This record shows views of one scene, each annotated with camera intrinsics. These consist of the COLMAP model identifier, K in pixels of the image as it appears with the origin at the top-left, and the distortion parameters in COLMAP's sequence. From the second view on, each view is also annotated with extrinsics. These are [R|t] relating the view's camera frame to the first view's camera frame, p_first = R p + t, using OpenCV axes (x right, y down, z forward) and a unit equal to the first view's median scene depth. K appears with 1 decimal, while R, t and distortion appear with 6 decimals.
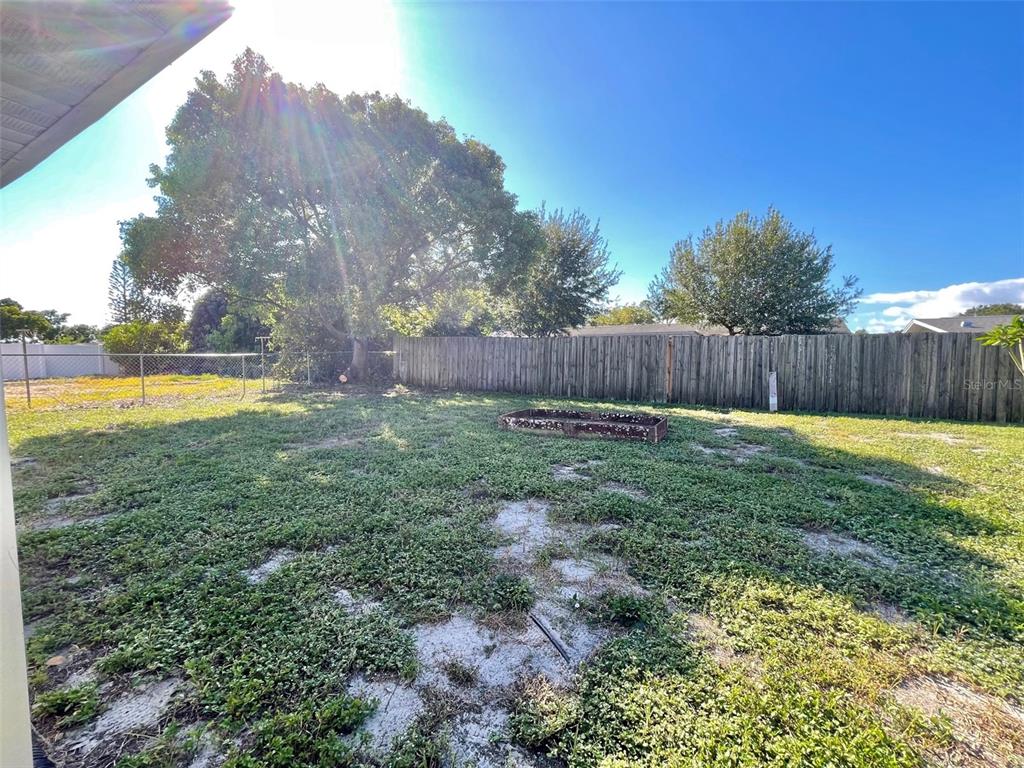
lens RADIAL K [[411.3, 0, 513.6], [0, 411.3, 385.1], [0, 0, 1]] dist [-0.002283, 0.000547]
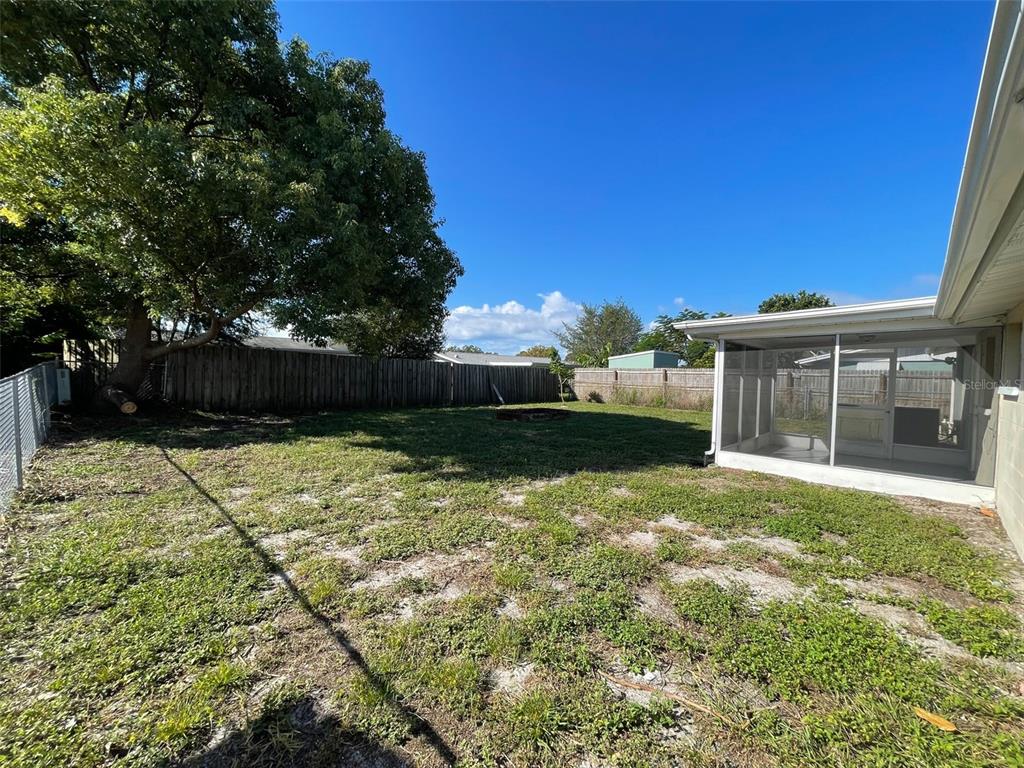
lens RADIAL K [[411.9, 0, 514.3], [0, 411.9, 388.4], [0, 0, 1]] dist [0.001216, 0.000046]
pose [[0.271617, -0.033678, 0.961816, -1.340465], [0.035952, 0.999045, 0.024829, -0.063619], [-0.961734, 0.027835, 0.272568, 0.433697]]
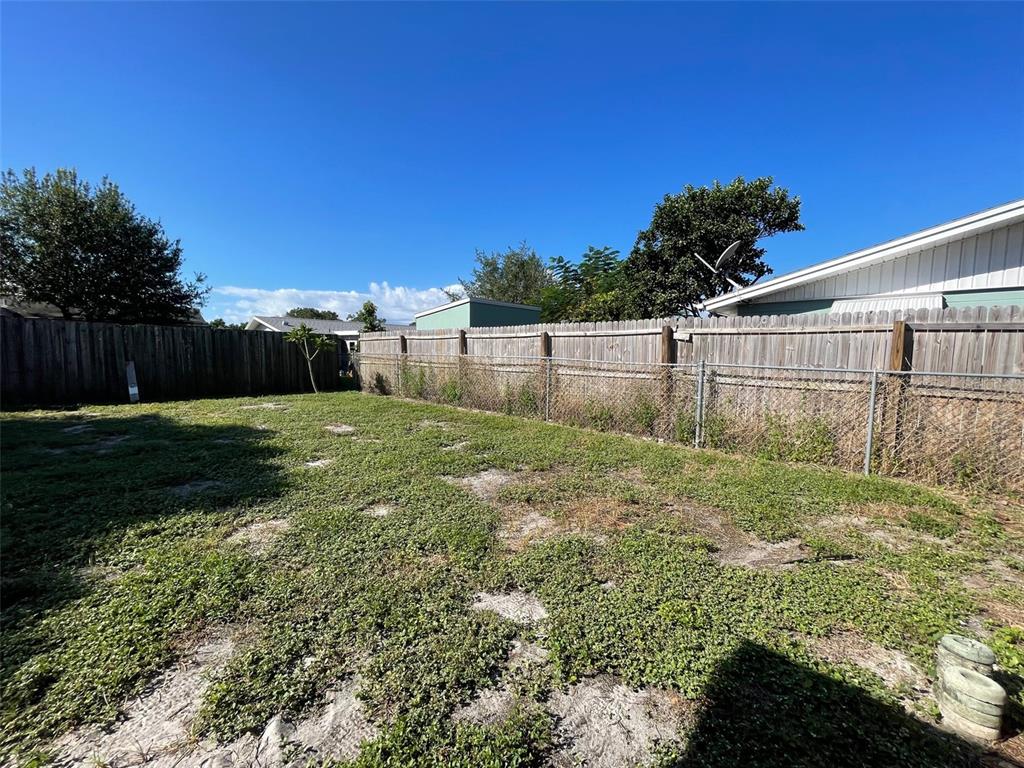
lens RADIAL K [[411.3, 0, 515.5], [0, 411.3, 386.5], [0, 0, 1]] dist [-0.002283, 0.000547]
pose [[0.251204, -0.081472, 0.964499, -0.089888], [0.042228, 0.996425, 0.073170, -0.005746], [-0.967013, 0.022348, 0.253747, -0.141156]]
